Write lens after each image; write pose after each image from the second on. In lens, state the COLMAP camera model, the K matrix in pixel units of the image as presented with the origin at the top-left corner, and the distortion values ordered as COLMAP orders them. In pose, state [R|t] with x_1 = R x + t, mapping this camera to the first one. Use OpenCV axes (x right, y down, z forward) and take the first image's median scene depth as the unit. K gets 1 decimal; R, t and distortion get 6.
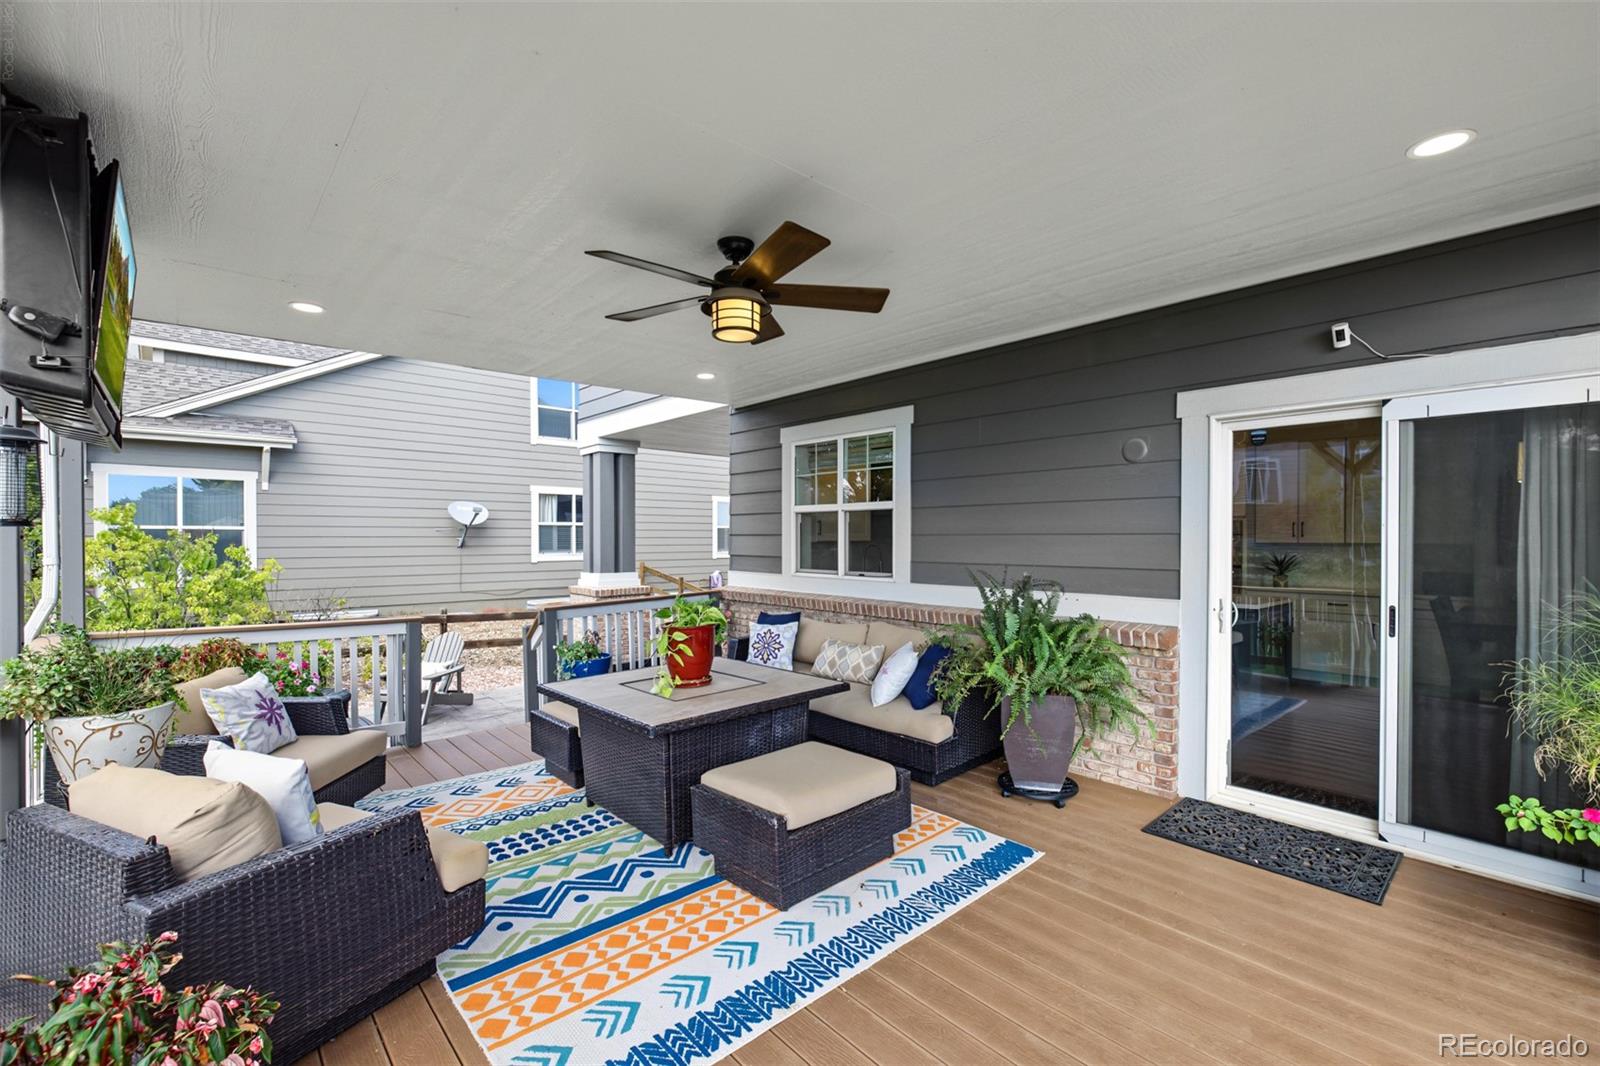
lens RADIAL K [[683.2, 0, 808.5], [0, 683.2, 536.4], [0, 0, 1]] dist [0.003961, -0.000438]
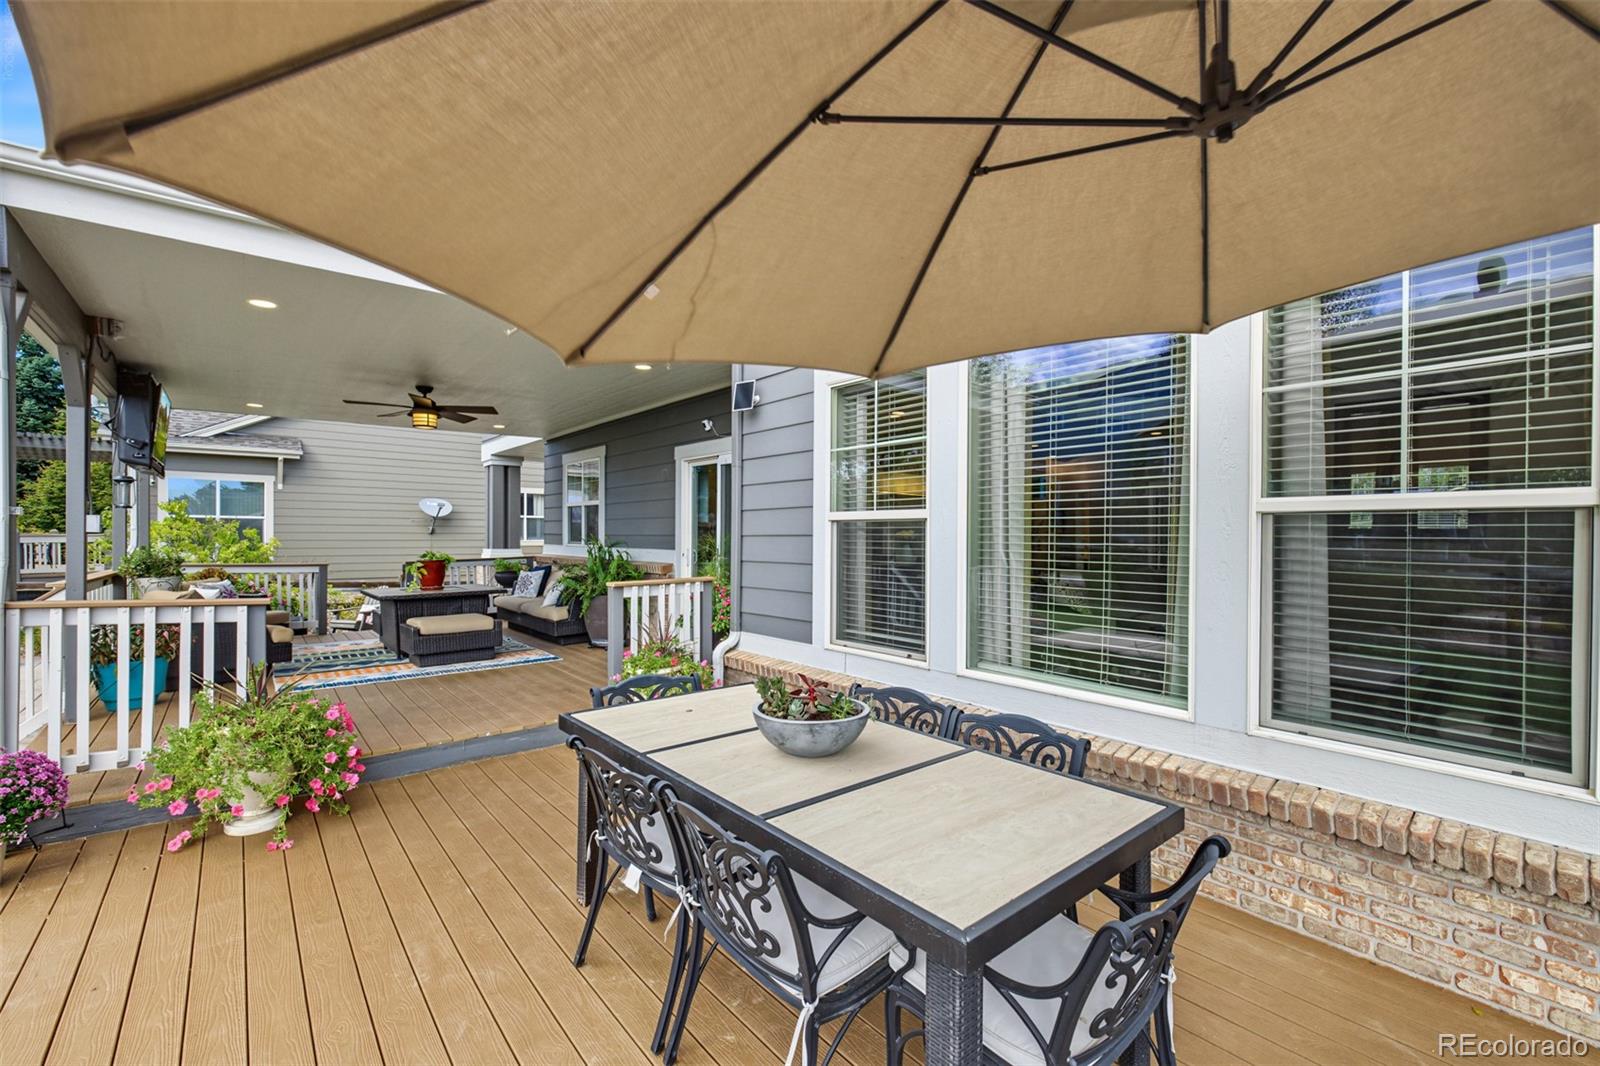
lens RADIAL K [[683.2, 0, 814.0], [0, 683.2, 535.5], [0, 0, 1]] dist [0.003961, -0.000438]
pose [[0.998890, 0.006972, -0.046589, 0.396584], [-0.006867, 0.999973, 0.002430, 0.015816], [0.046605, -0.002107, 0.998911, -0.370188]]
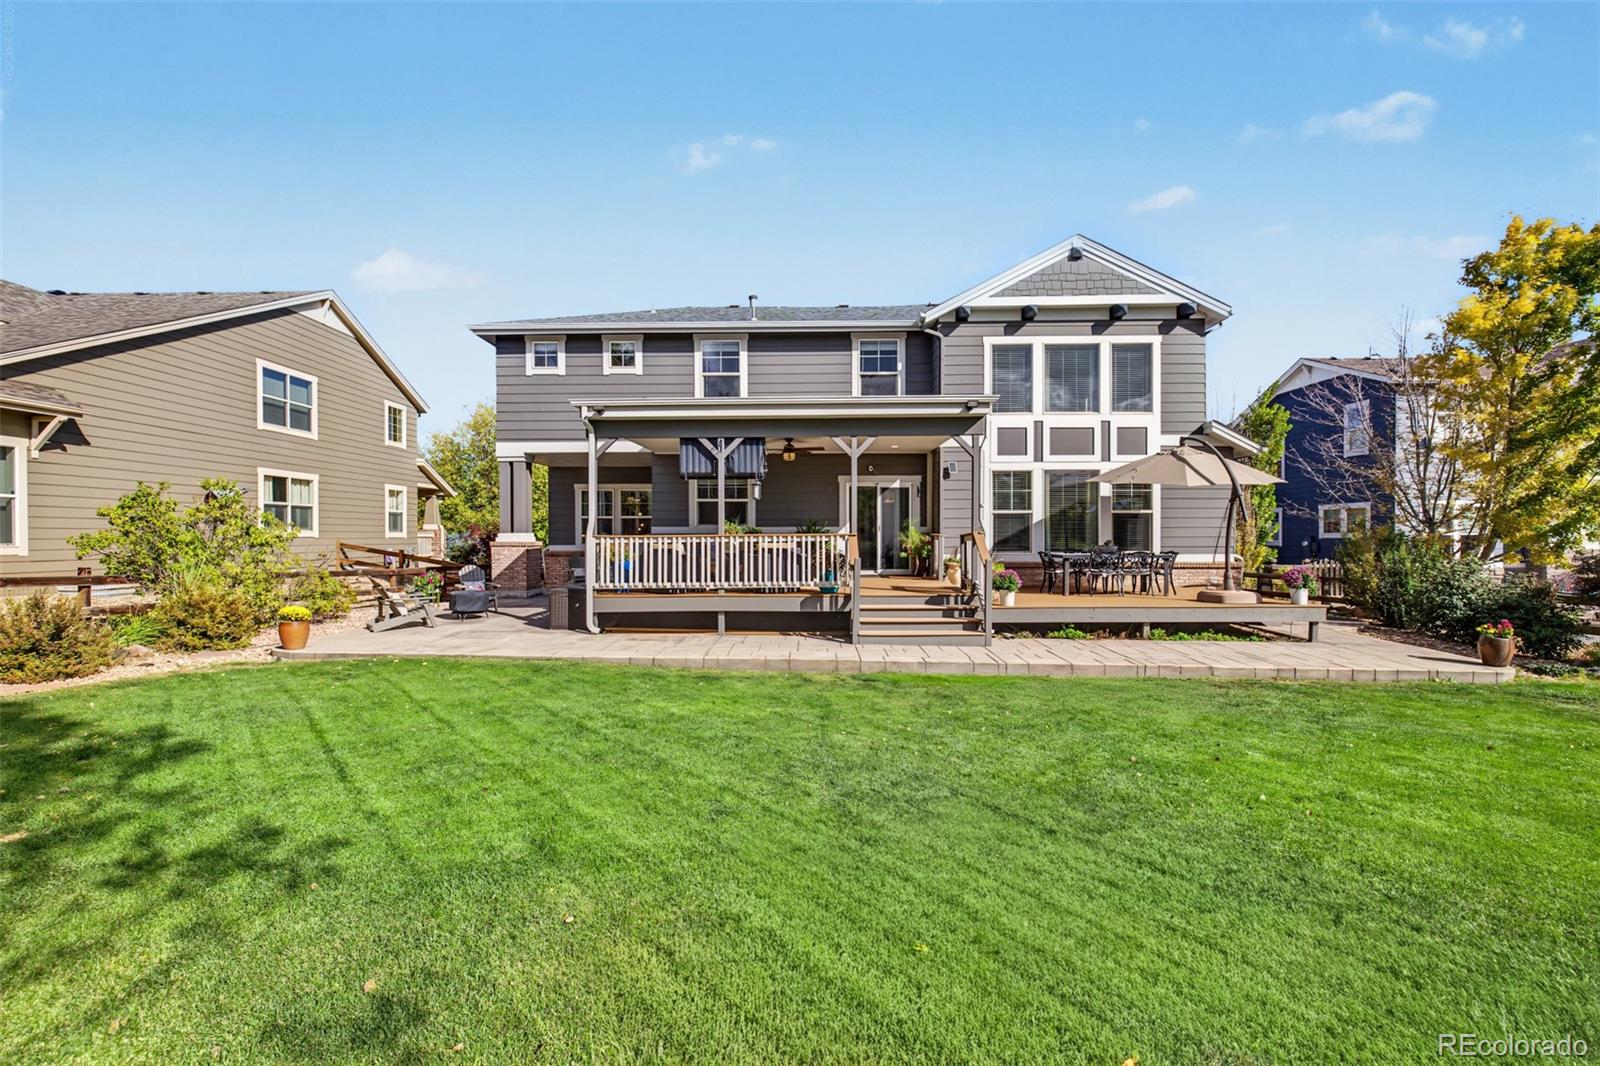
lens RADIAL K [[683.2, 0, 798.5], [0, 683.2, 533.4], [0, 0, 1]] dist [0.003961, -0.000438]
pose [[0.687427, 0.002813, 0.726248, -0.933732], [-0.001499, 0.999996, -0.002454, 0.050025], [-0.726252, 0.000599, 0.687428, -0.578698]]
